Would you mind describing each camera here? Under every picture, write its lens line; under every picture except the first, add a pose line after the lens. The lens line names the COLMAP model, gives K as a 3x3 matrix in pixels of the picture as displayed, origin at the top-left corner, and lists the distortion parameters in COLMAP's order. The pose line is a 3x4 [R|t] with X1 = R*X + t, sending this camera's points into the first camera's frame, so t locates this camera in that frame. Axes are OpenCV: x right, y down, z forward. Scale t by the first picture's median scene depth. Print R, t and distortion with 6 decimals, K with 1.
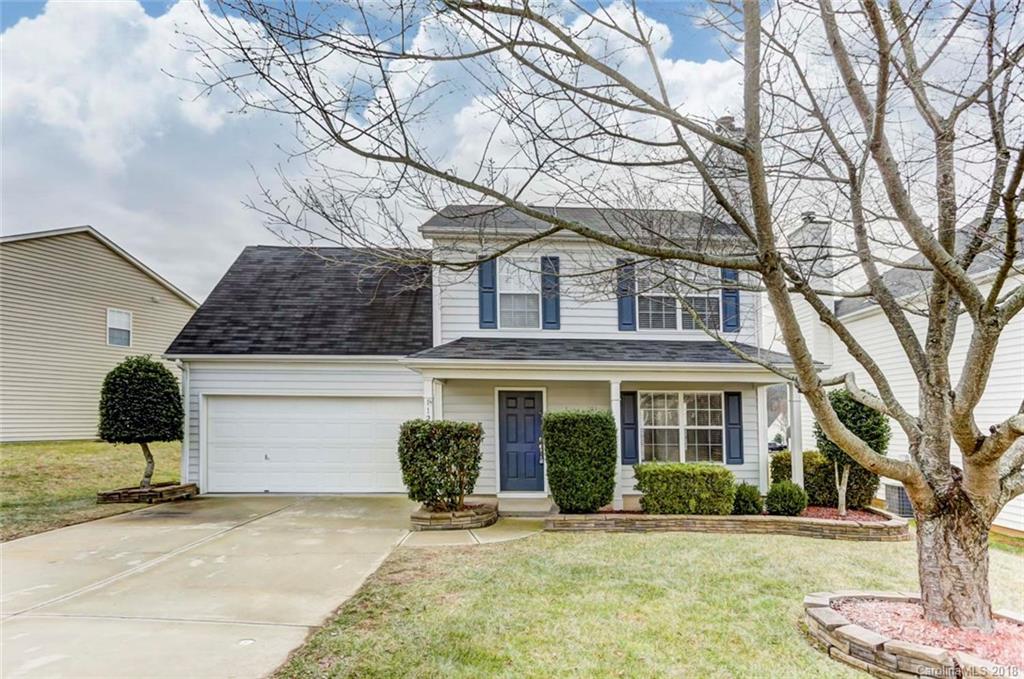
lens RADIAL K [[510.4, 0, 511.8], [0, 510.4, 352.8], [0, 0, 1]] dist [0.004740, 0.000840]
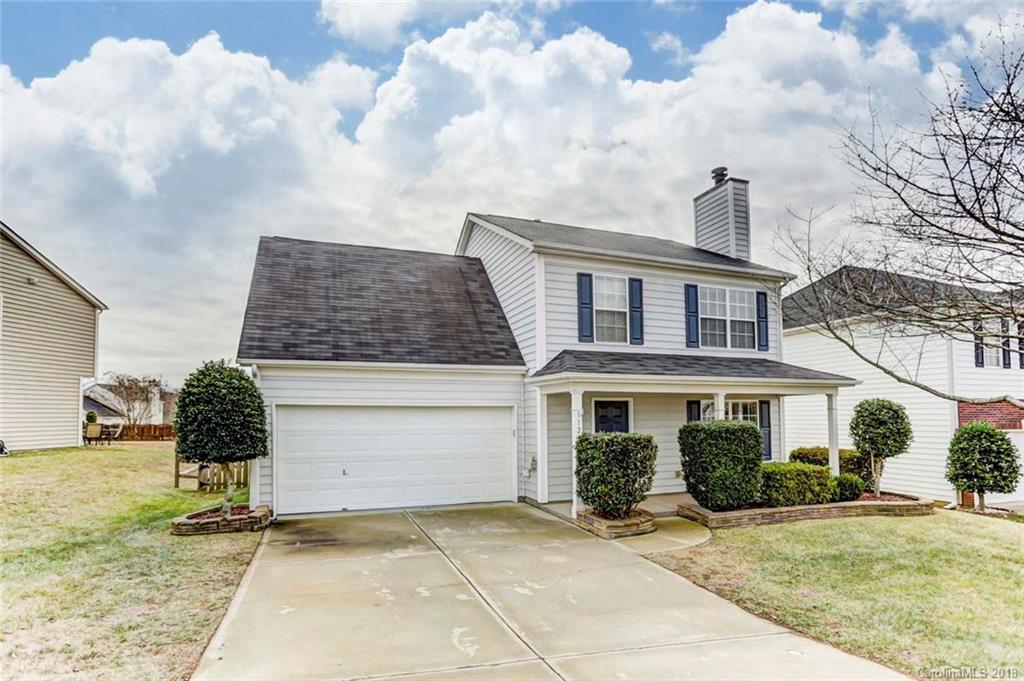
lens RADIAL K [[502.4, 0, 512.4], [0, 502.4, 335.3], [0, 0, 1]] dist [-0.054042, 0.040959]
pose [[0.954242, 0.036996, 0.296737, -0.501386], [-0.027202, 0.998942, -0.037068, -0.018757], [-0.297795, 0.027301, 0.954239, 0.051738]]
